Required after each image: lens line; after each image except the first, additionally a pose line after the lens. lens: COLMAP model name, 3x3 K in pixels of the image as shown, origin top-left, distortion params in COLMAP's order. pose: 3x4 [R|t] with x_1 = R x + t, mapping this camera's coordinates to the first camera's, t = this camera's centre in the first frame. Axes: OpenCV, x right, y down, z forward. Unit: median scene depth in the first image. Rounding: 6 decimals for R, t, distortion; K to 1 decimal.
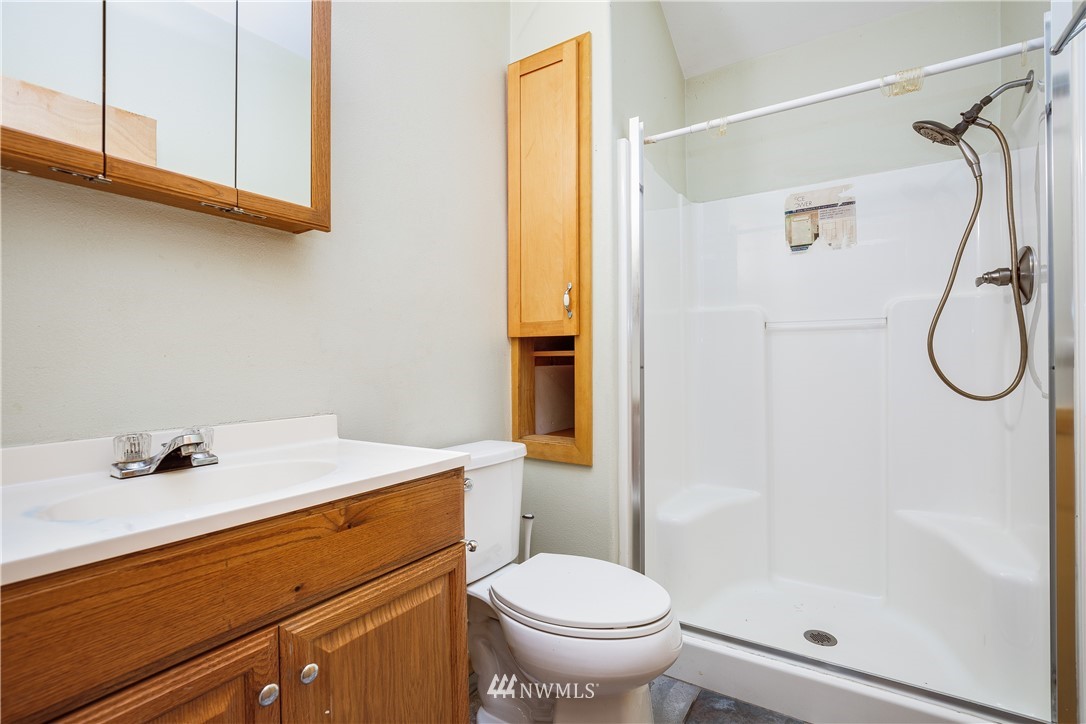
lens RADIAL K [[491.4, 0, 551.4], [0, 491.4, 358.8], [0, 0, 1]] dist [-0.023791, 0.008716]
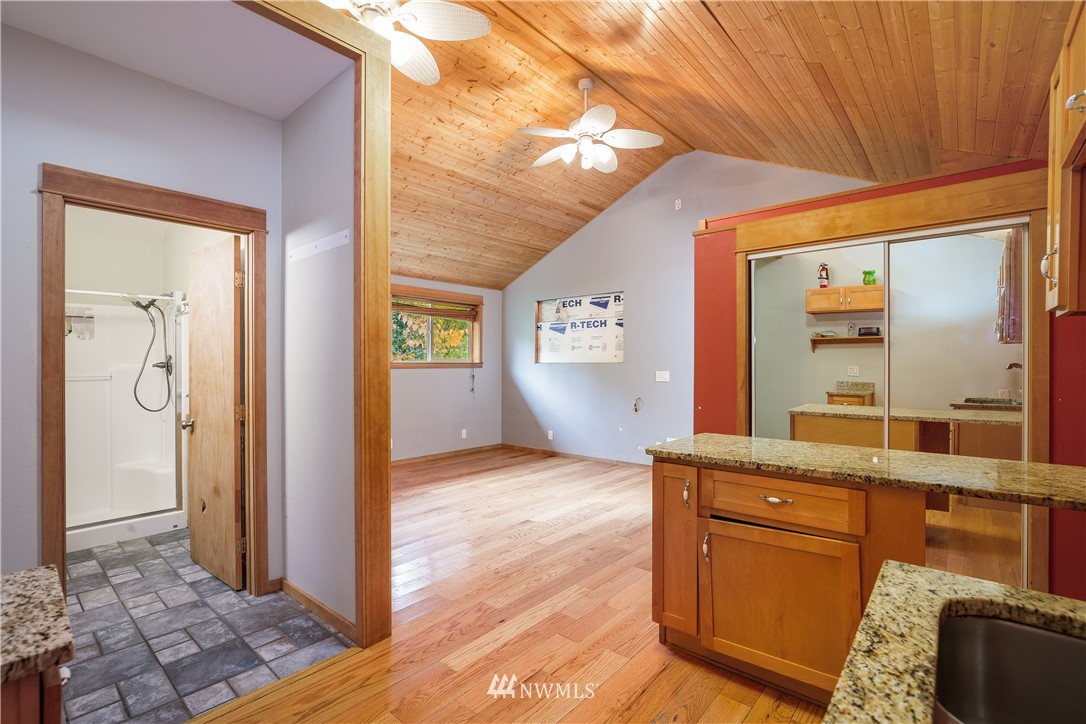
lens RADIAL K [[491.4, 0, 551.4], [0, 491.4, 358.8], [0, 0, 1]] dist [-0.023791, 0.008716]
pose [[0.139909, 0.007235, 0.990138, -1.469216], [-0.001024, 0.999974, -0.007163, -0.181810], [-0.990164, -0.000012, 0.139913, -1.553394]]
